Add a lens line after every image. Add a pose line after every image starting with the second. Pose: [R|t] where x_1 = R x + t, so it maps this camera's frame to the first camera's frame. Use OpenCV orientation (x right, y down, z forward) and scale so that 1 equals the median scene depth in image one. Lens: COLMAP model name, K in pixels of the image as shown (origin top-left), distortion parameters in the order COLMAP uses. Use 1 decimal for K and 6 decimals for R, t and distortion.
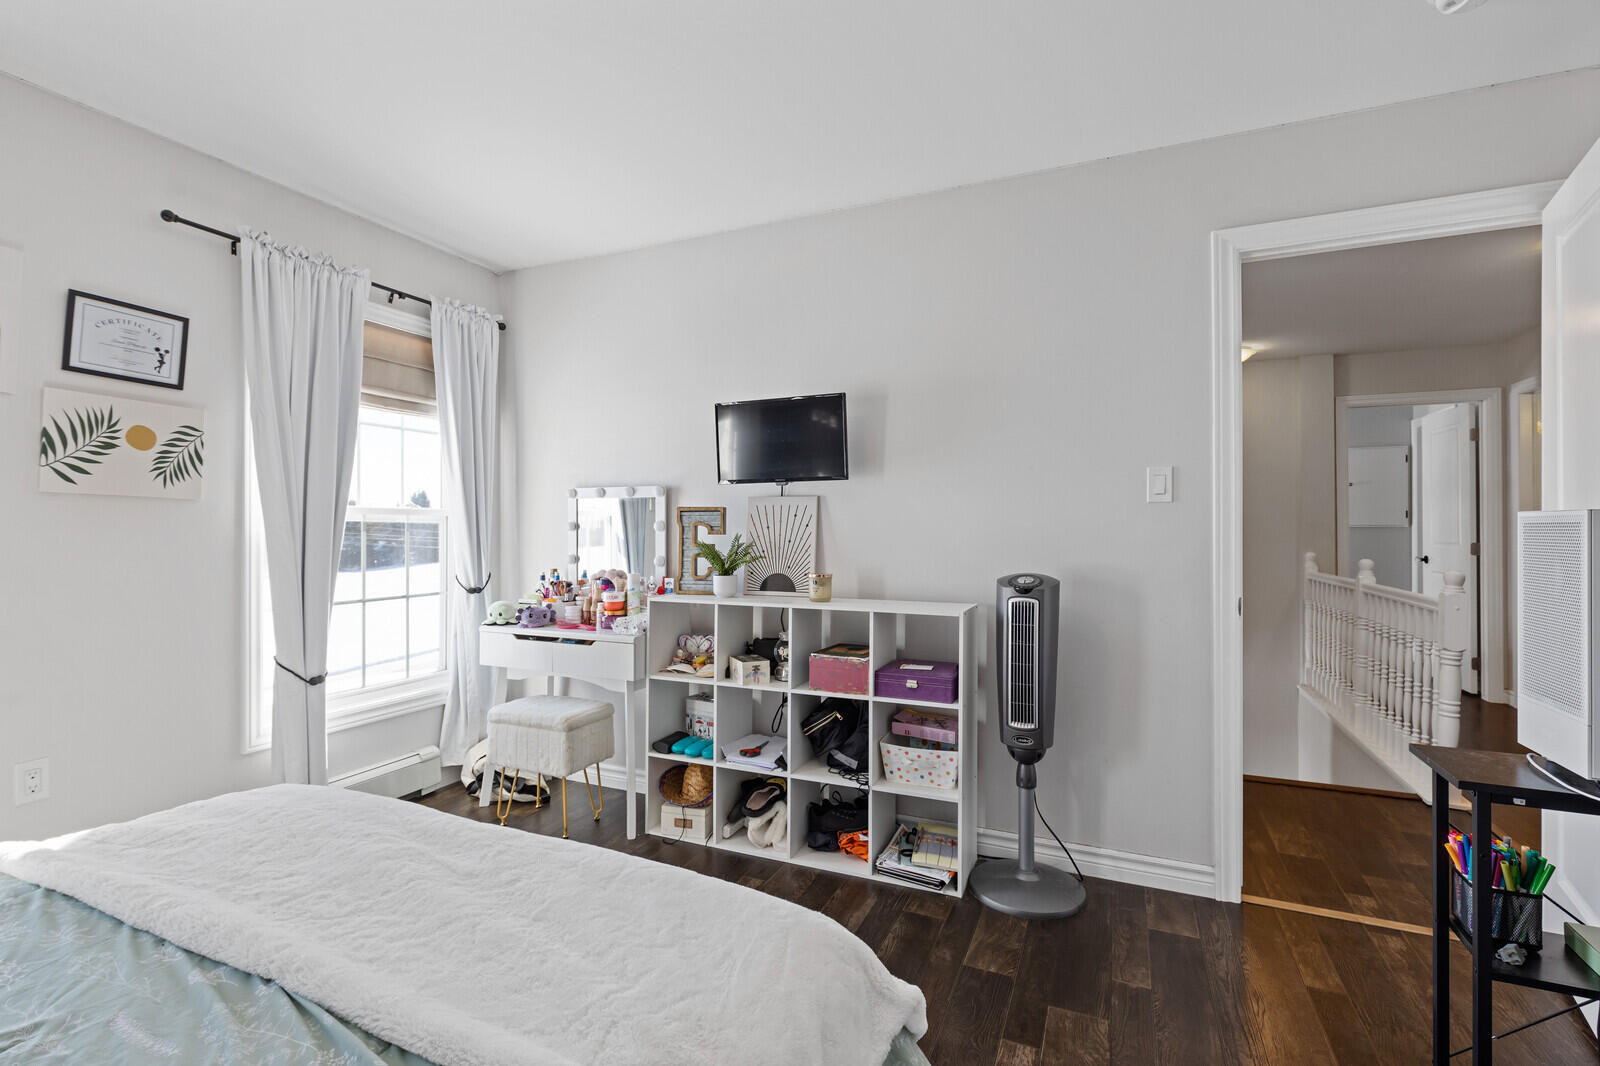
lens RADIAL K [[716.0, 0, 800.0], [0, 716.0, 533.0], [0, 0, 1]] dist [0.000362, -0.000531]
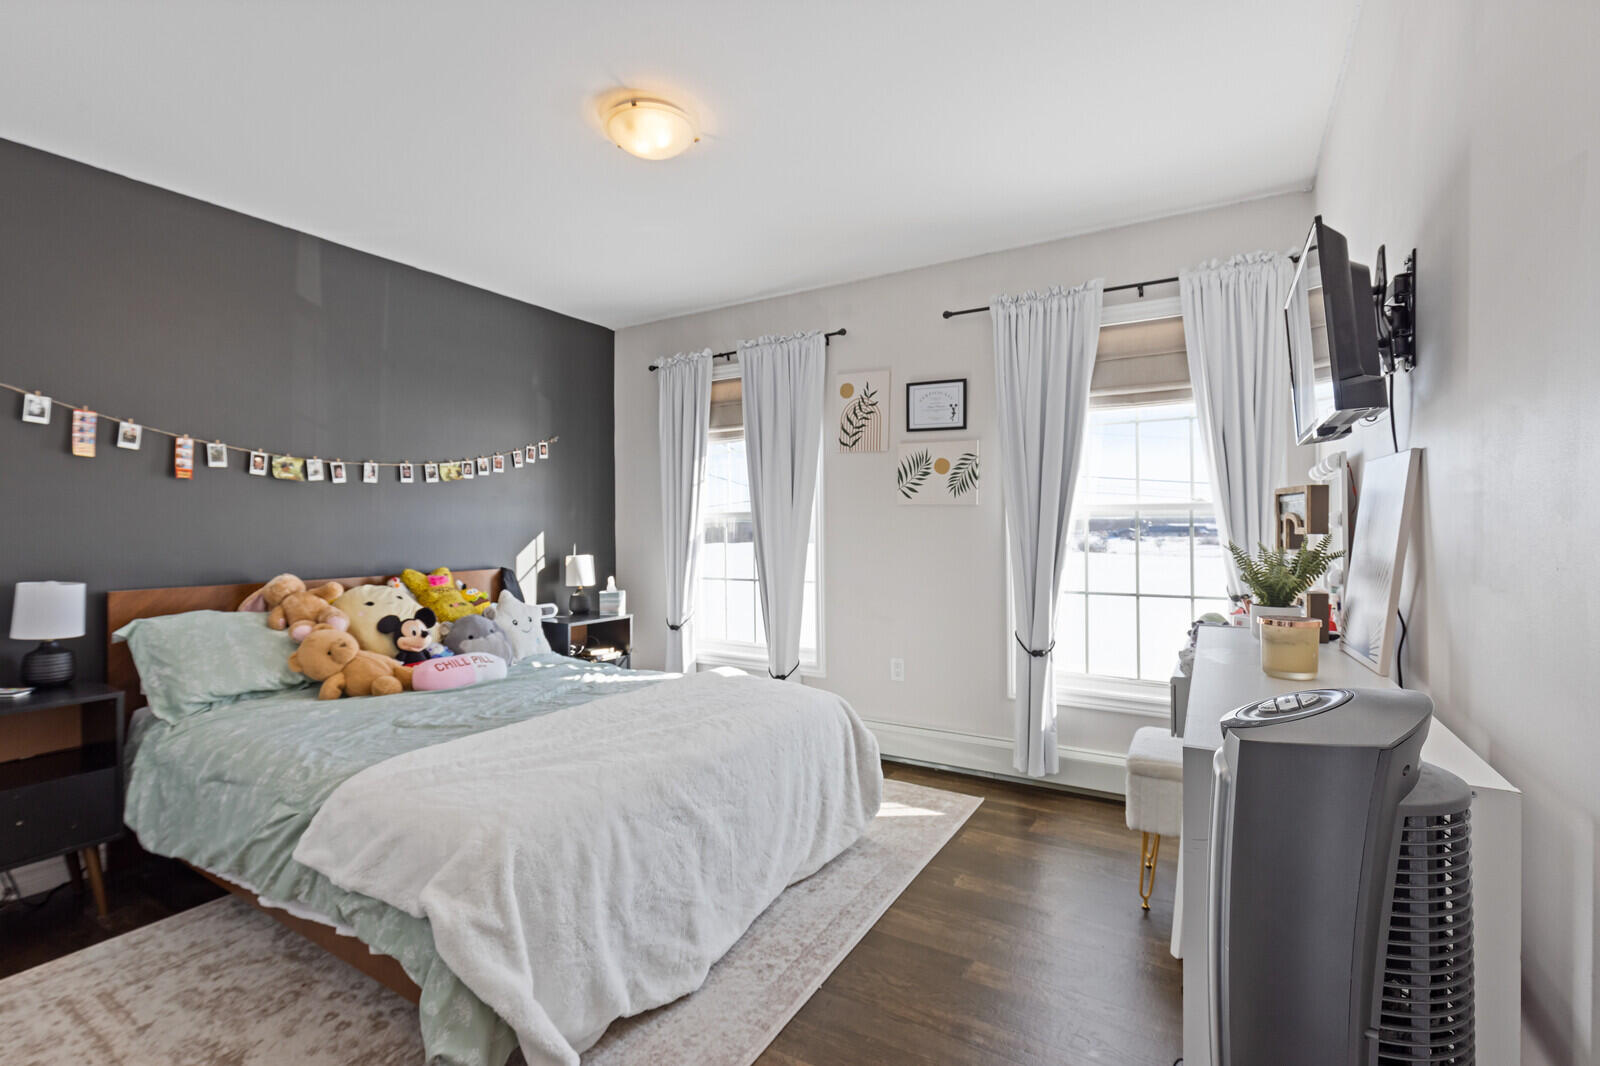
lens RADIAL K [[716.0, 0, 800.0], [0, 716.0, 533.0], [0, 0, 1]] dist [0.000362, -0.000531]
pose [[-0.112980, 0.006901, -0.993573, 0.607233], [-0.002311, 0.999971, 0.007208, -0.000253], [0.993595, 0.003110, -0.112961, 0.833786]]
